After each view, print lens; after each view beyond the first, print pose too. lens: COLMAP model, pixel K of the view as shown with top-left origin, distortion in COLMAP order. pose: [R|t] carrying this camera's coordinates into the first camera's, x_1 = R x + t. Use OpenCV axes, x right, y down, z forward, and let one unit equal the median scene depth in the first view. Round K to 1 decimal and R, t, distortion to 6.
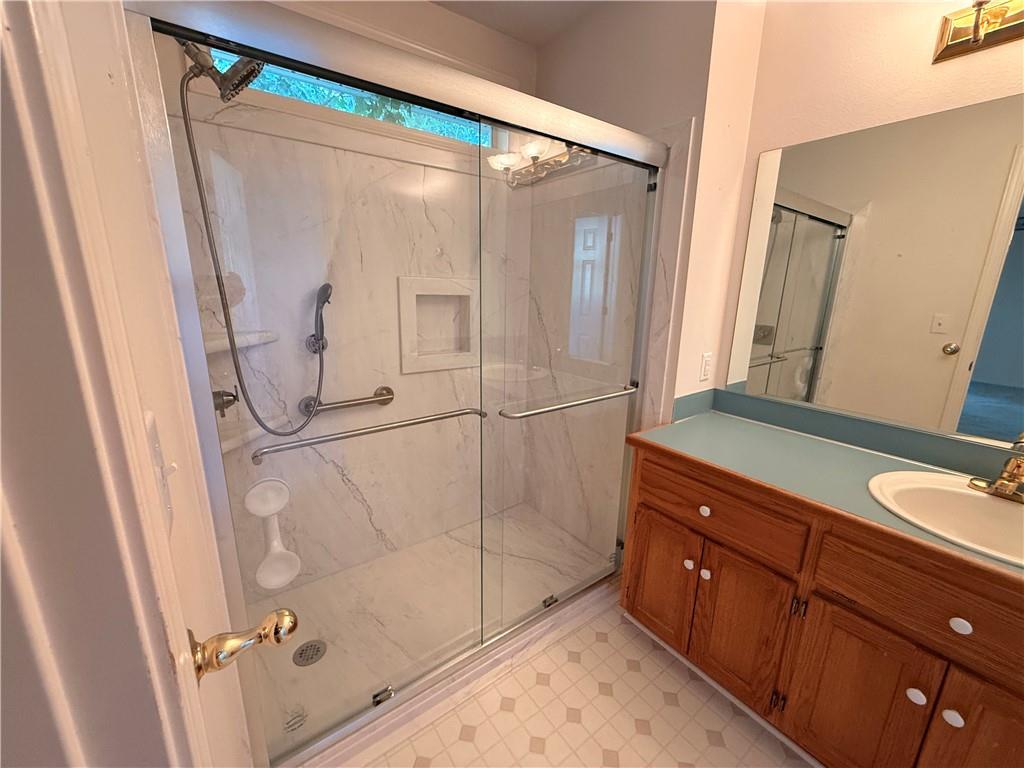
lens RADIAL K [[408.2, 0, 512.0], [0, 408.2, 384.0], [0, 0, 1]] dist [-0.000998, -0.000267]
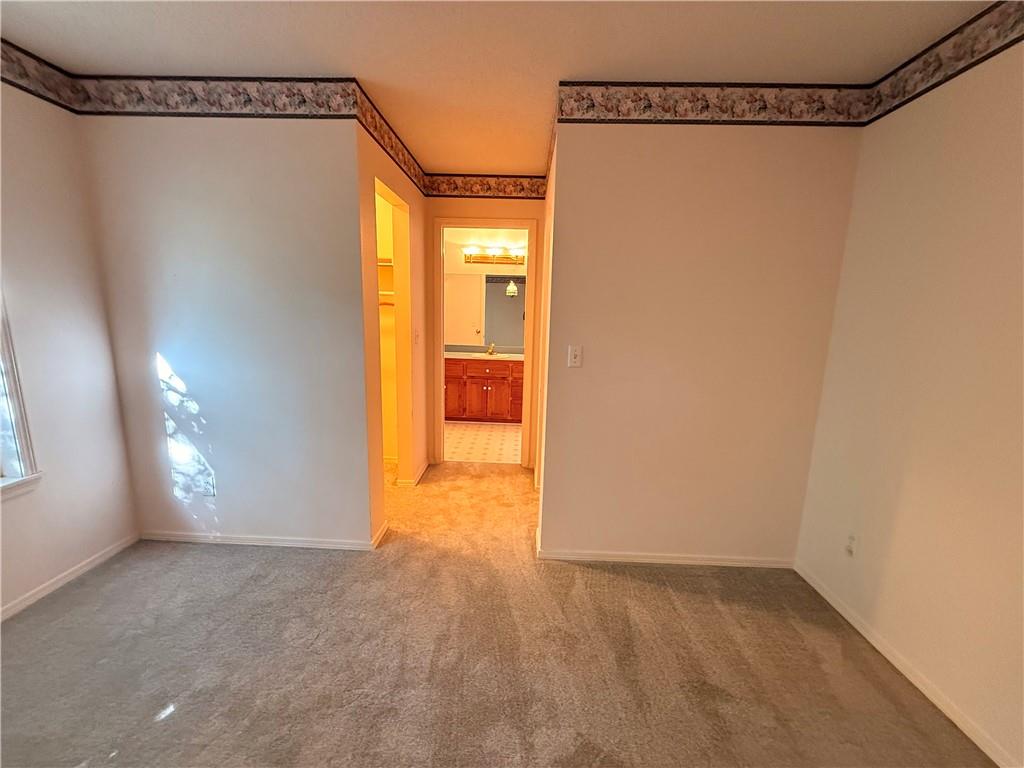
lens RADIAL K [[408.2, 0, 512.0], [0, 408.2, 384.0], [0, 0, 1]] dist [-0.000998, -0.000267]
pose [[0.619718, -0.137258, 0.772729, -2.382376], [0.166868, 0.985120, 0.041159, 0.441410], [-0.766880, 0.103437, 0.633401, -2.182770]]
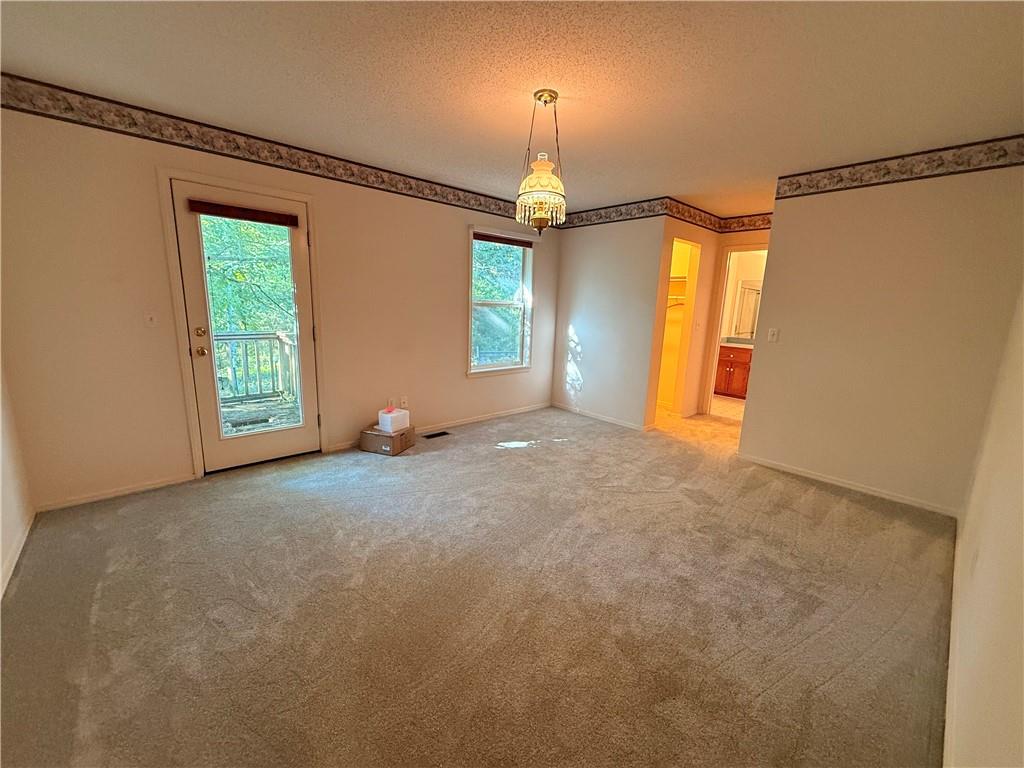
lens RADIAL K [[408.2, 0, 512.0], [0, 408.2, 384.0], [0, 0, 1]] dist [-0.000998, -0.000267]
pose [[0.994486, 0.000156, 0.104873, -3.023409], [0.003647, 0.999343, -0.036073, 0.913536], [-0.104810, 0.036256, 0.993831, -4.061870]]
